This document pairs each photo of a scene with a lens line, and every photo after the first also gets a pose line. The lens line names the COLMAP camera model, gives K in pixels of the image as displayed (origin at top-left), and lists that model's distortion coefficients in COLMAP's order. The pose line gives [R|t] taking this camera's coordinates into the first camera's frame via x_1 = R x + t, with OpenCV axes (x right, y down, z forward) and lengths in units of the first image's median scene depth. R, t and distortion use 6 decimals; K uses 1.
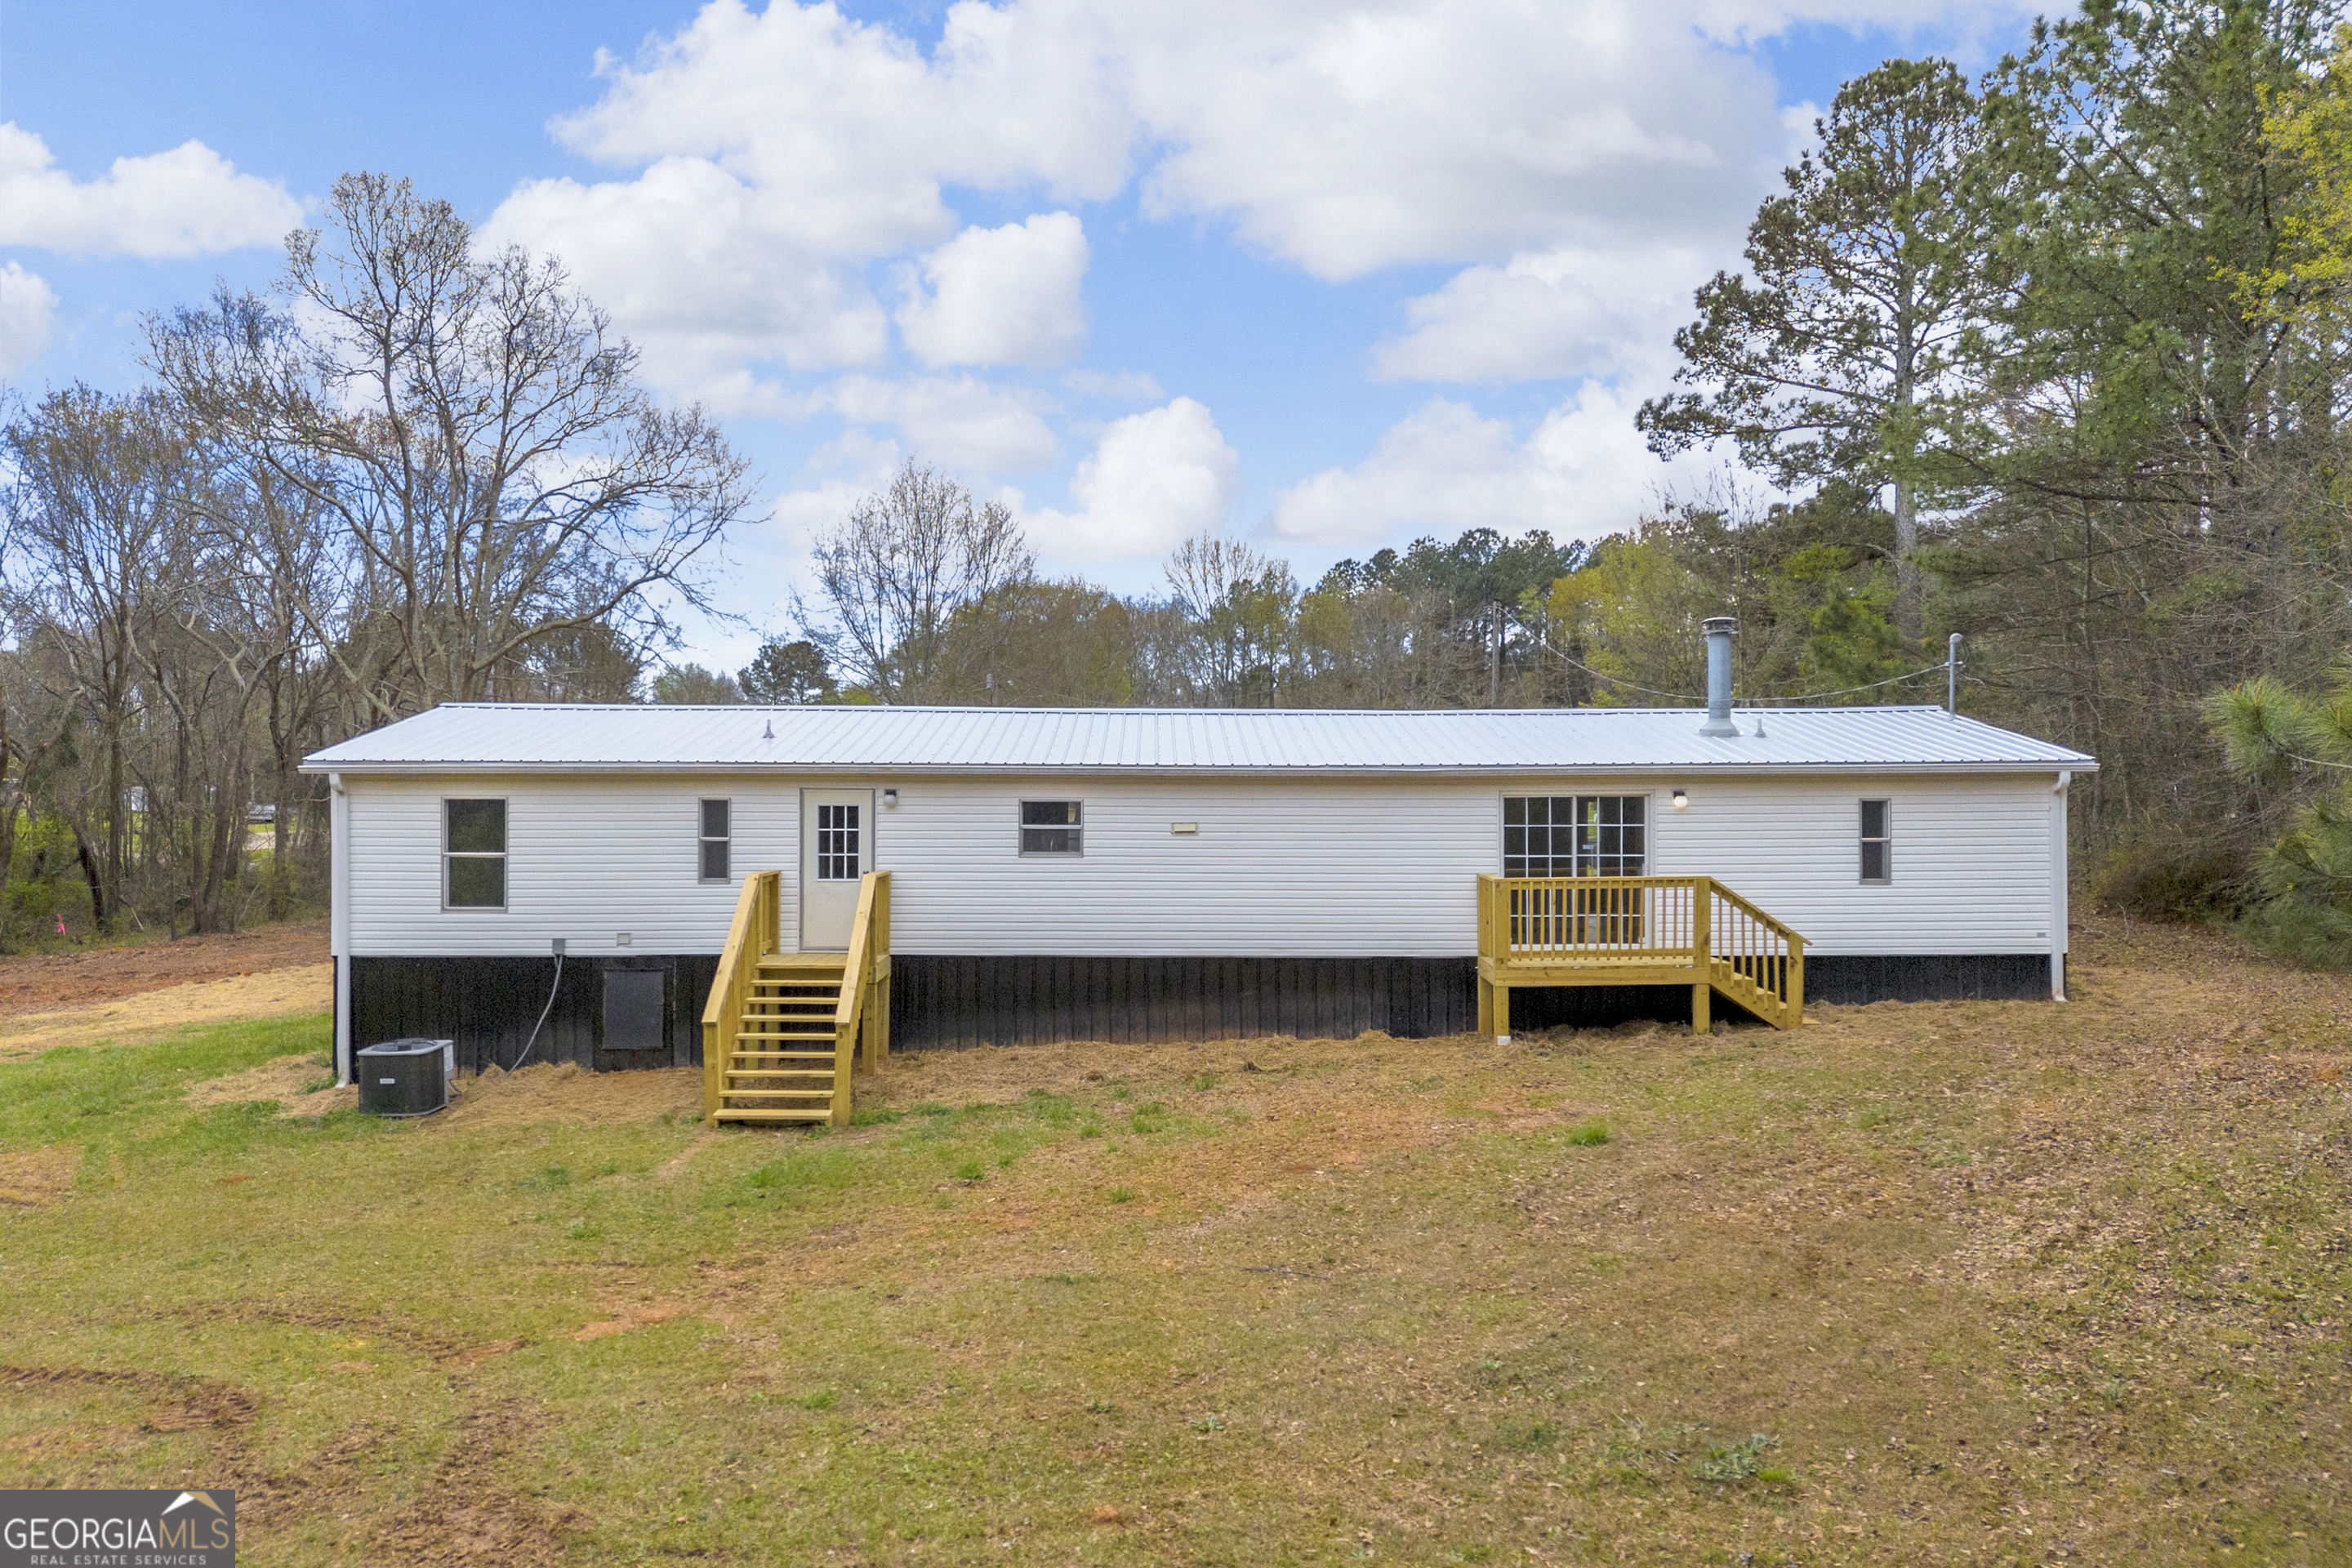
lens RADIAL K [[1771.6, 0, 1147.9], [0, 1771.6, 790.2], [0, 0, 1]] dist [0.111724, -0.124700]
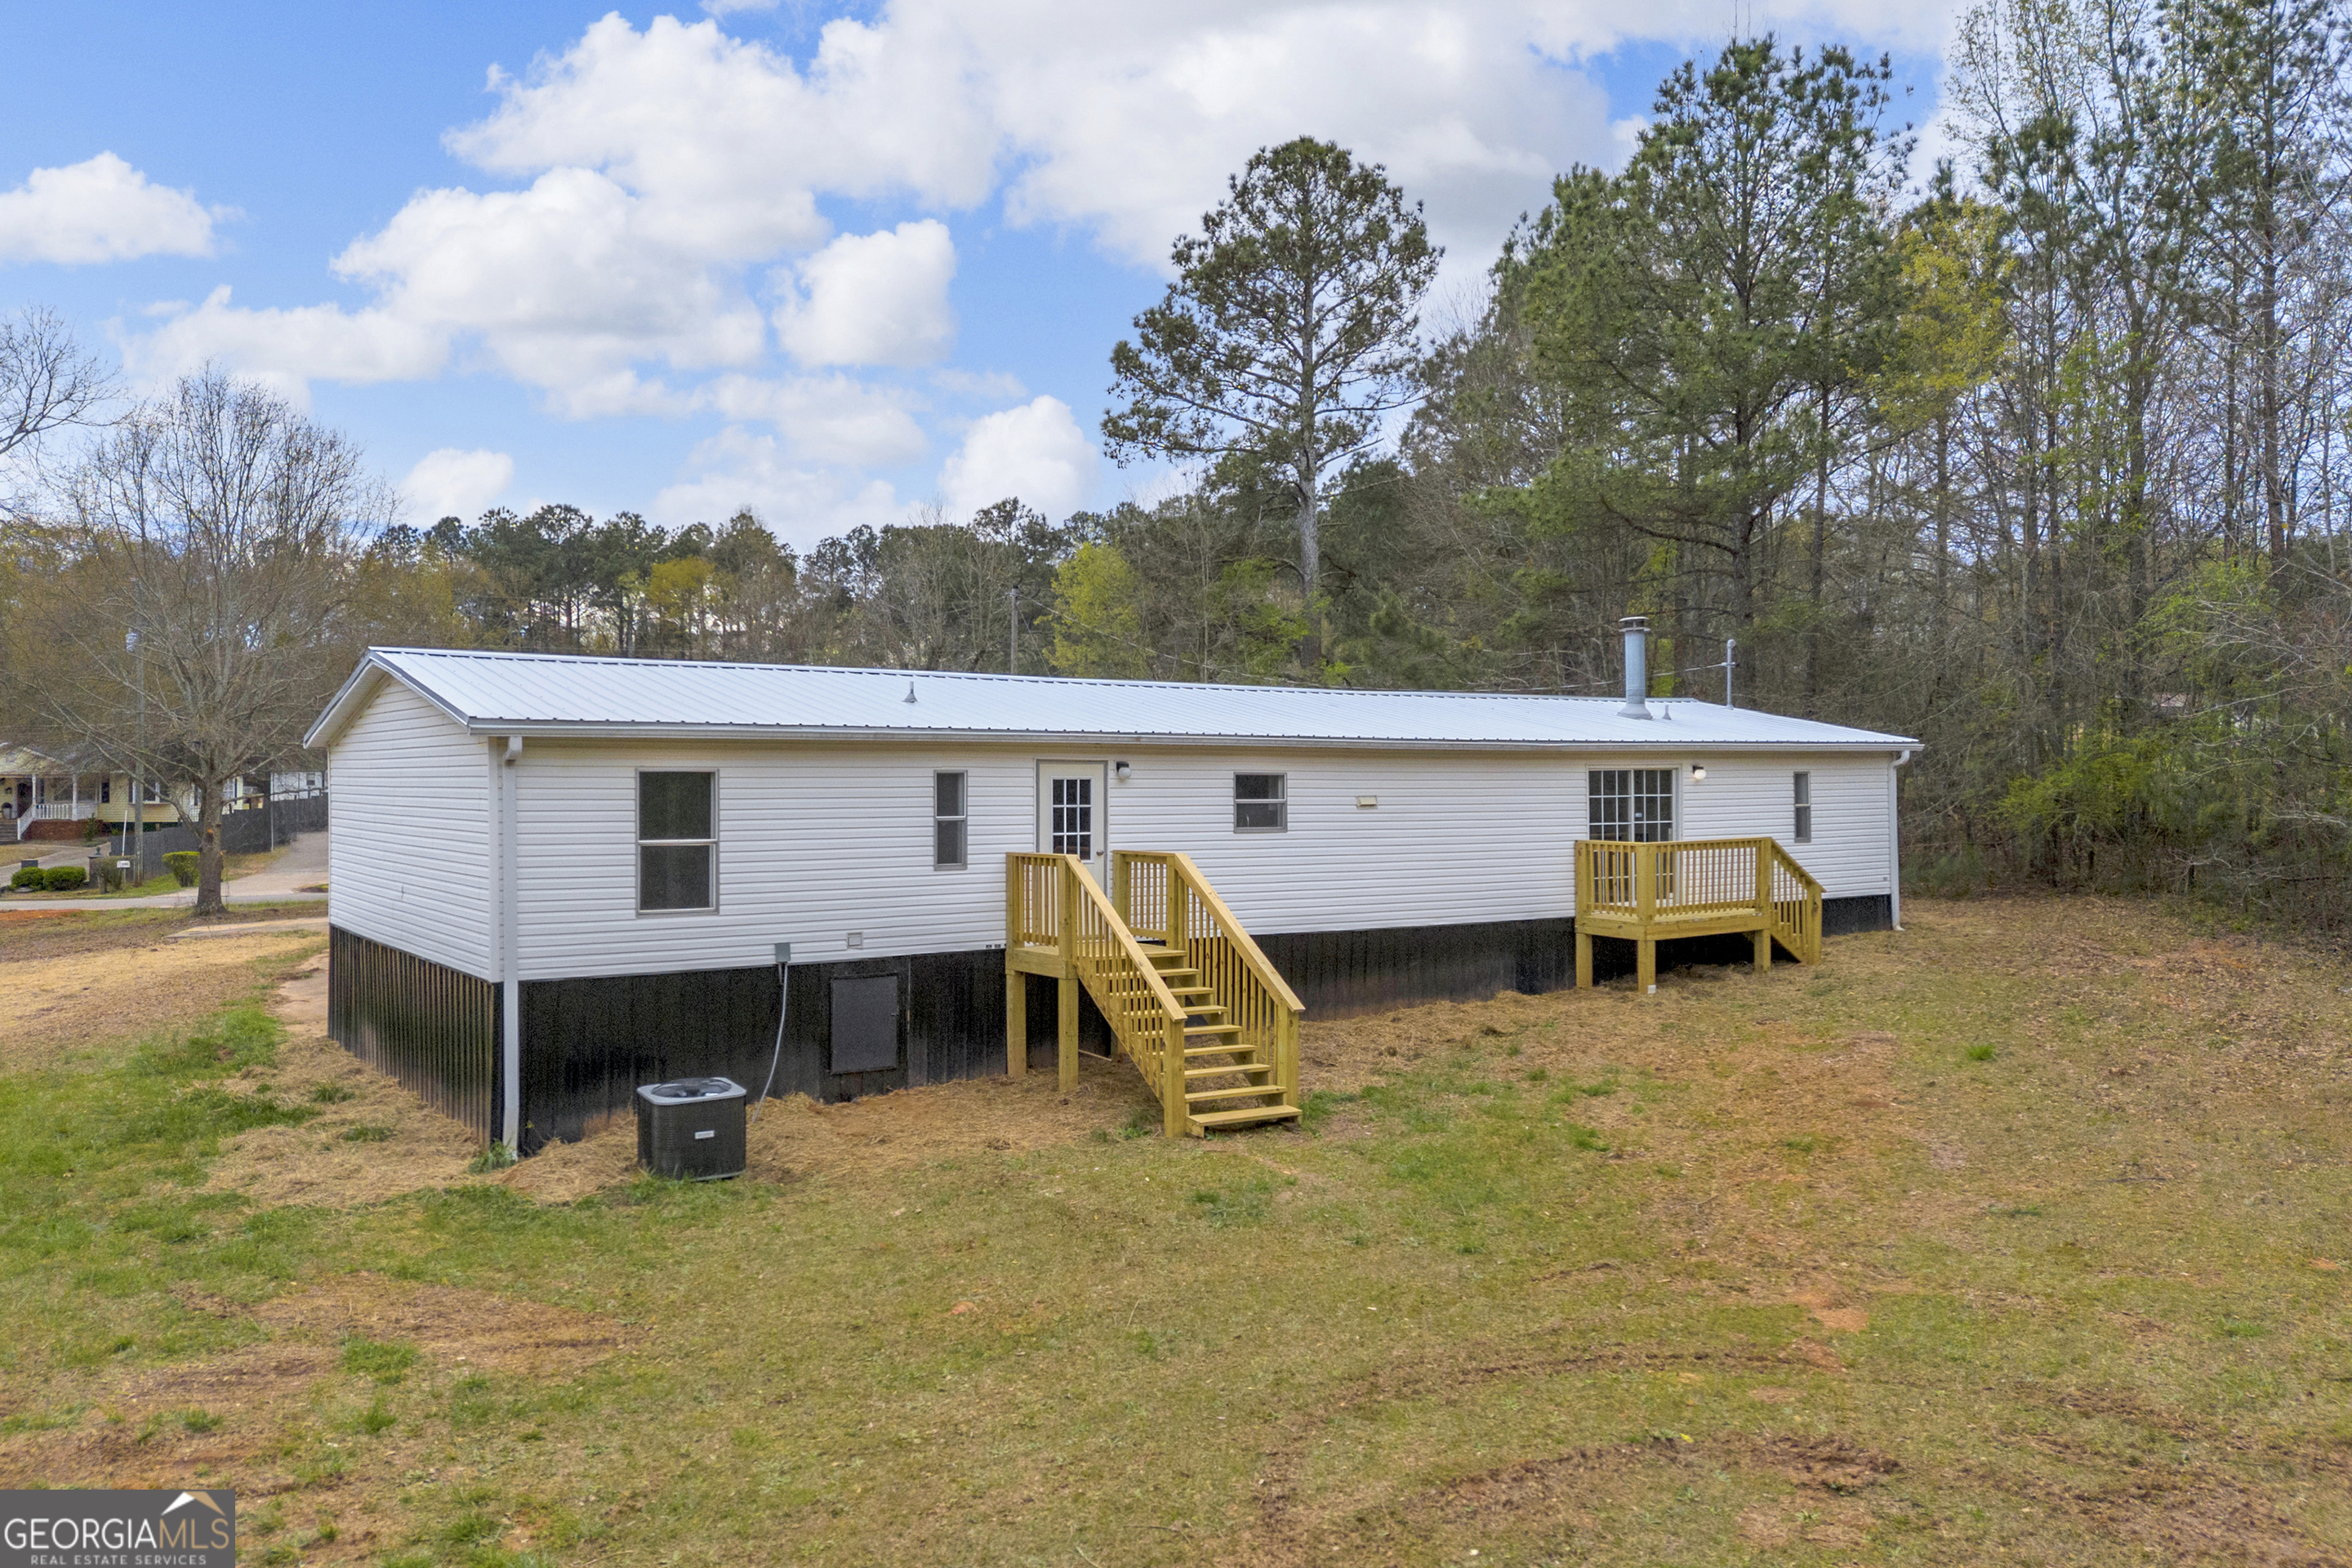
lens RADIAL K [[1771.6, 0, 1147.9], [0, 1771.6, 790.2], [0, 0, 1]] dist [0.111724, -0.124700]
pose [[0.829959, -0.004860, 0.557804, -0.640517], [0.002691, 0.999985, 0.004708, 0.010152], [-0.557818, -0.002407, 0.829960, 0.237327]]
